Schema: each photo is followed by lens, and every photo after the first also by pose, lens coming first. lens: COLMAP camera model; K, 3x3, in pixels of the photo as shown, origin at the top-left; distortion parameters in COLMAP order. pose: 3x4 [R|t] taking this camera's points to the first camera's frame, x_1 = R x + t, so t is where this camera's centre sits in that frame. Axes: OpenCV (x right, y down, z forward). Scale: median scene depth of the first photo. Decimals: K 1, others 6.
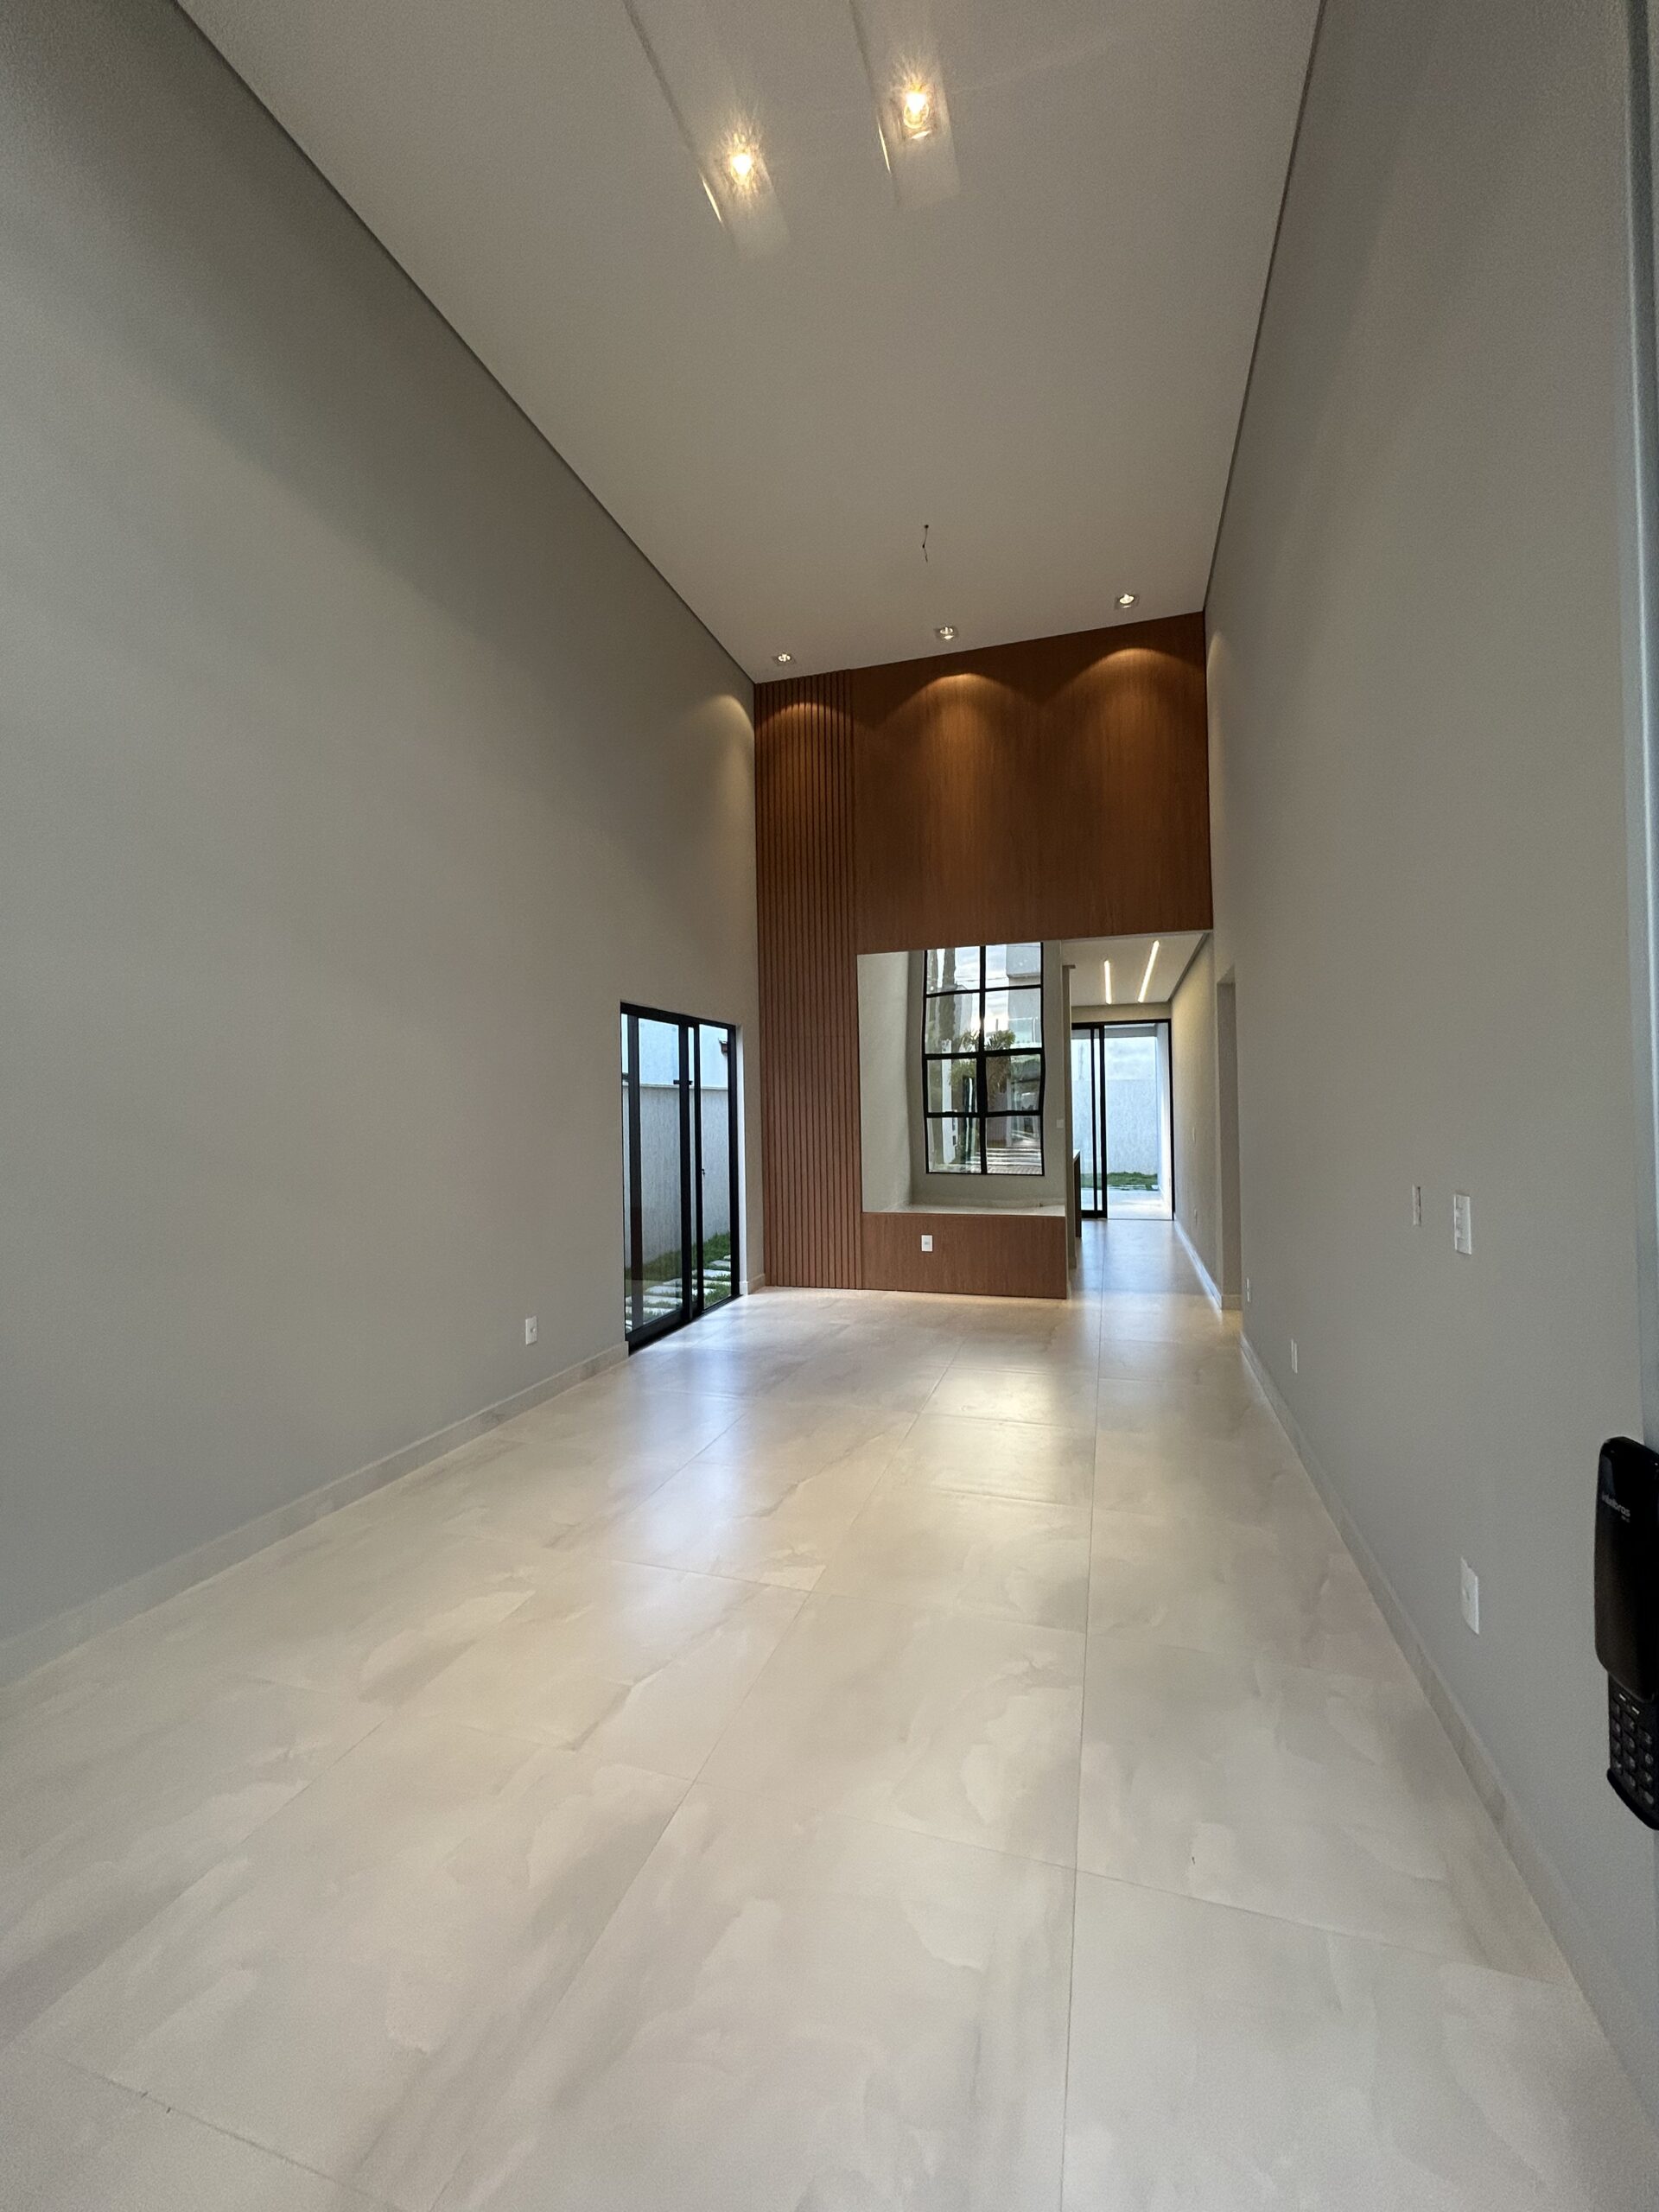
lens RADIAL K [[890.1, 0, 831.8], [0, 890.1, 1106.2], [0, 0, 1]] dist [0.012988, 0.000813]
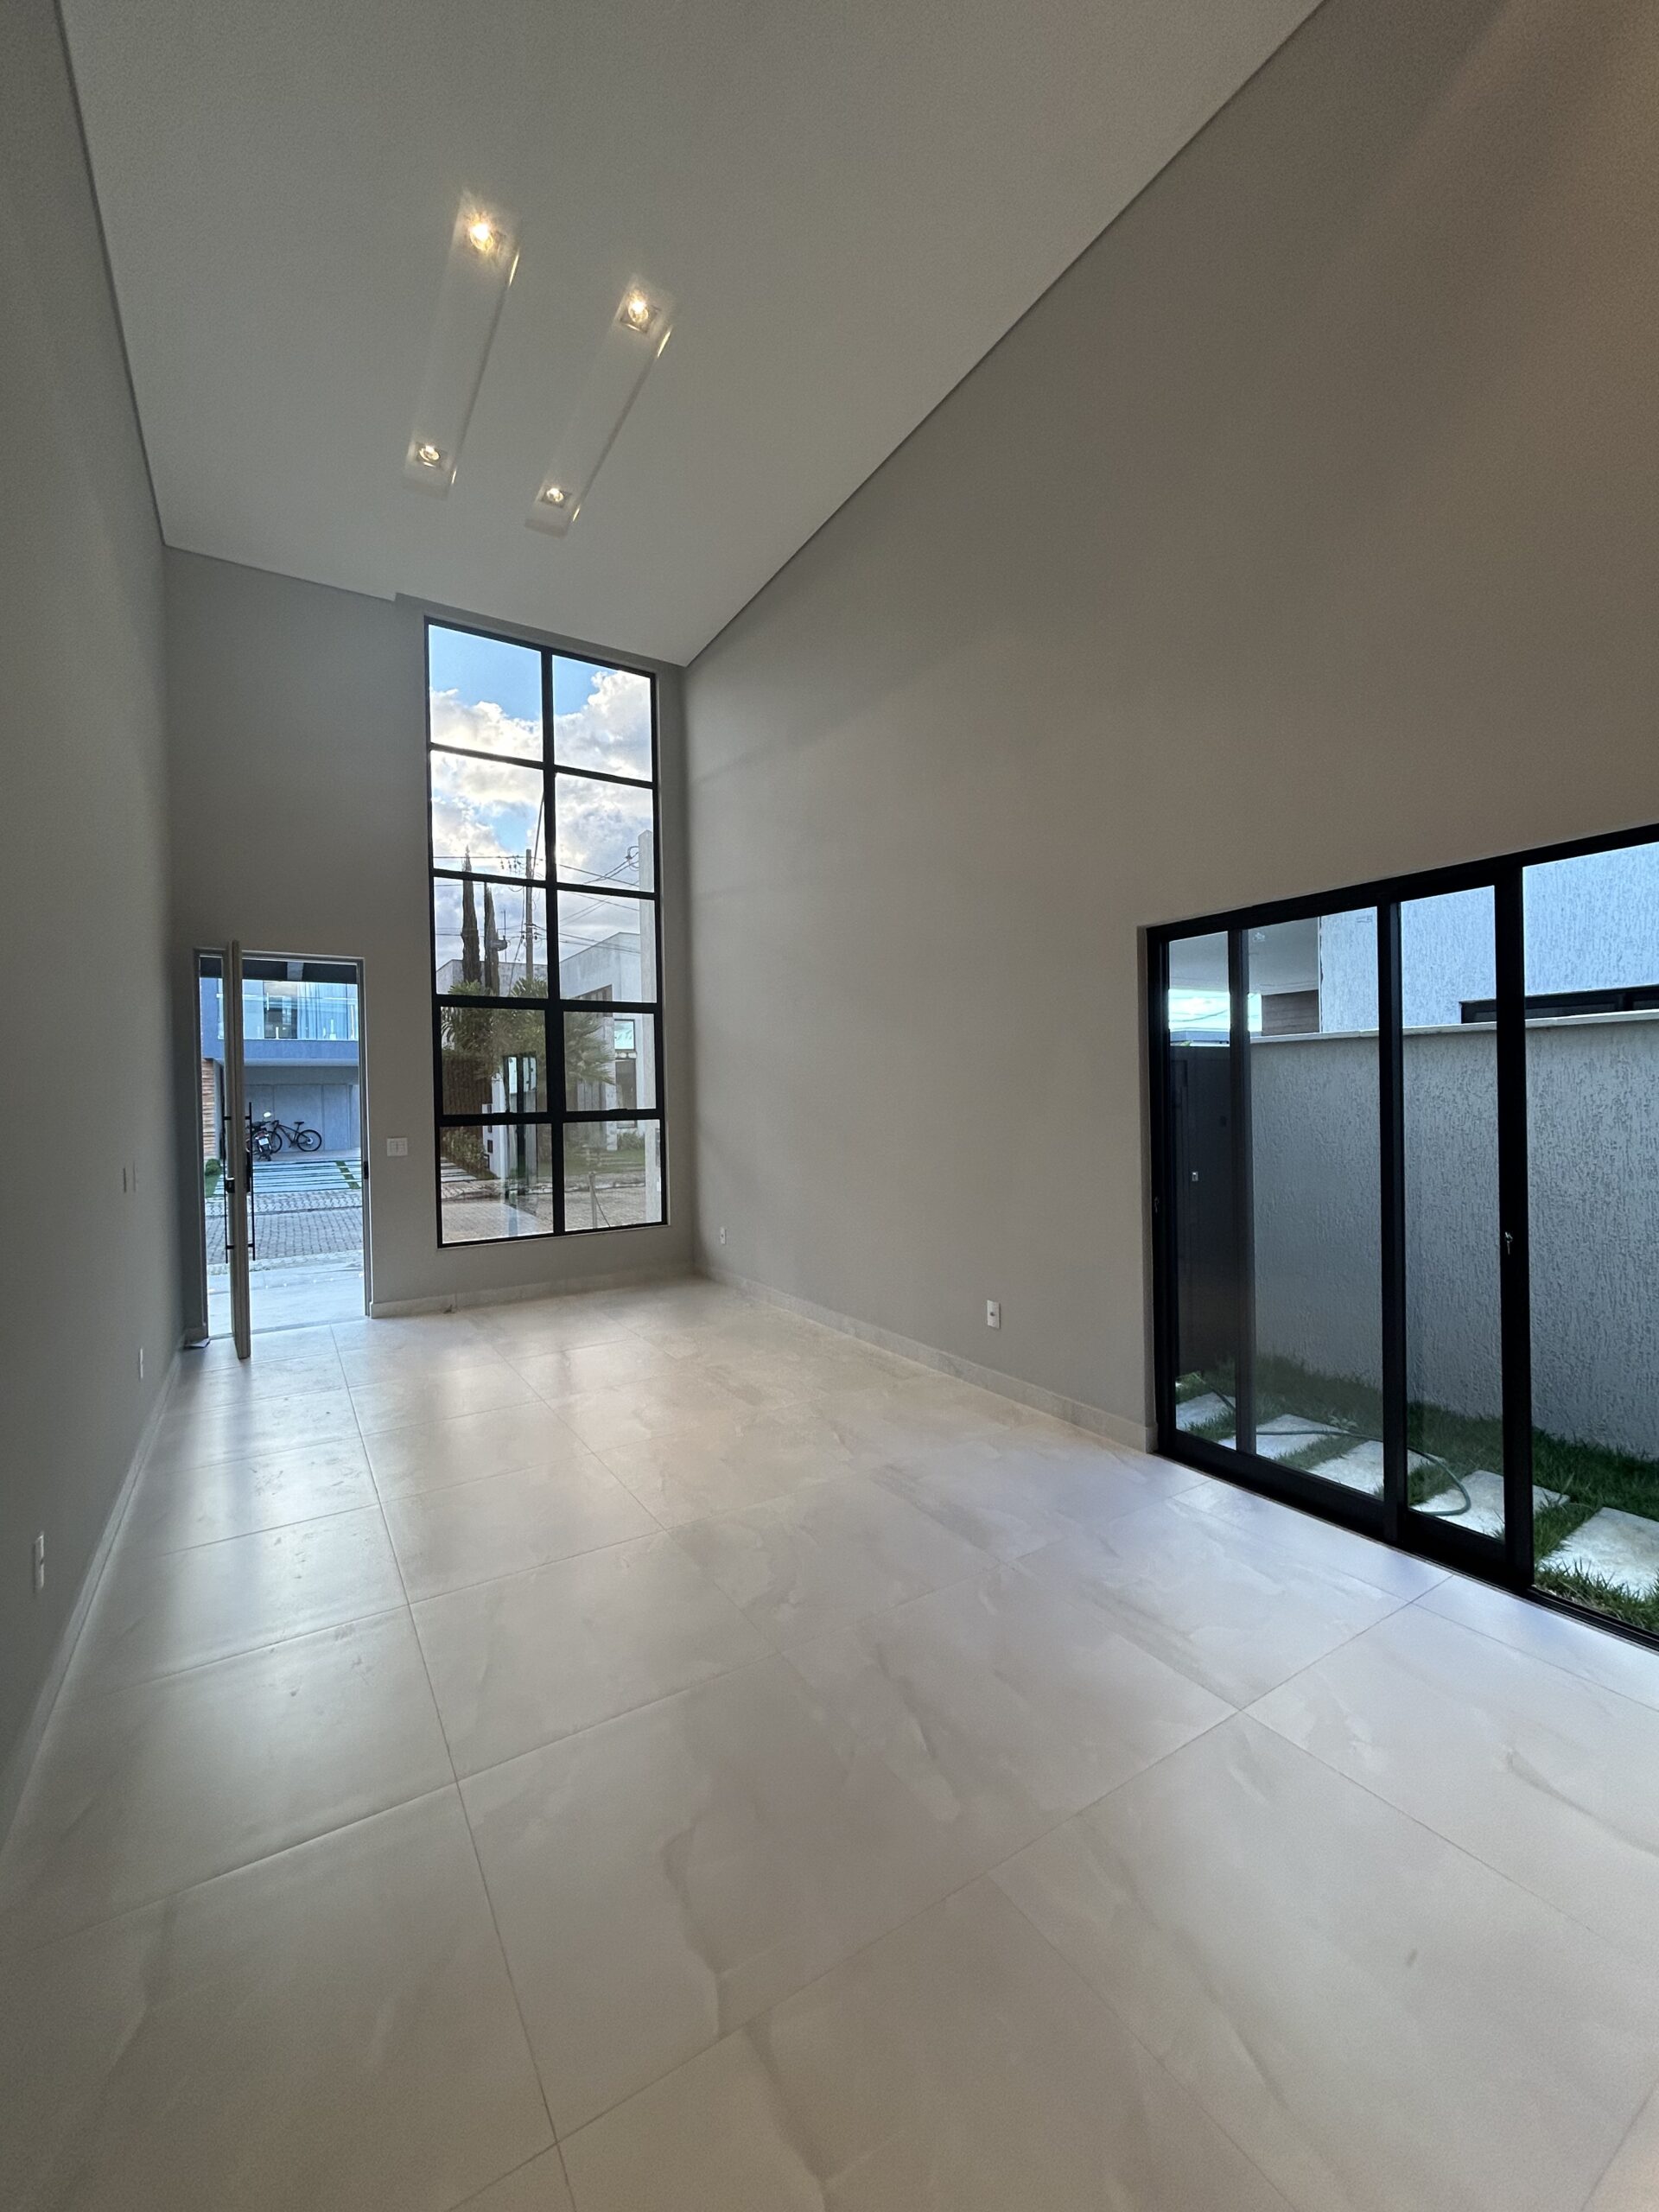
lens RADIAL K [[890.1, 0, 844.9], [0, 890.1, 1103.7], [0, 0, 1]] dist [0.012988, 0.000813]
pose [[-0.643194, 0.033124, -0.764987, 0.478051], [0.033422, 0.999326, 0.015170, -0.002355], [0.764974, -0.015811, -0.643867, 1.400996]]
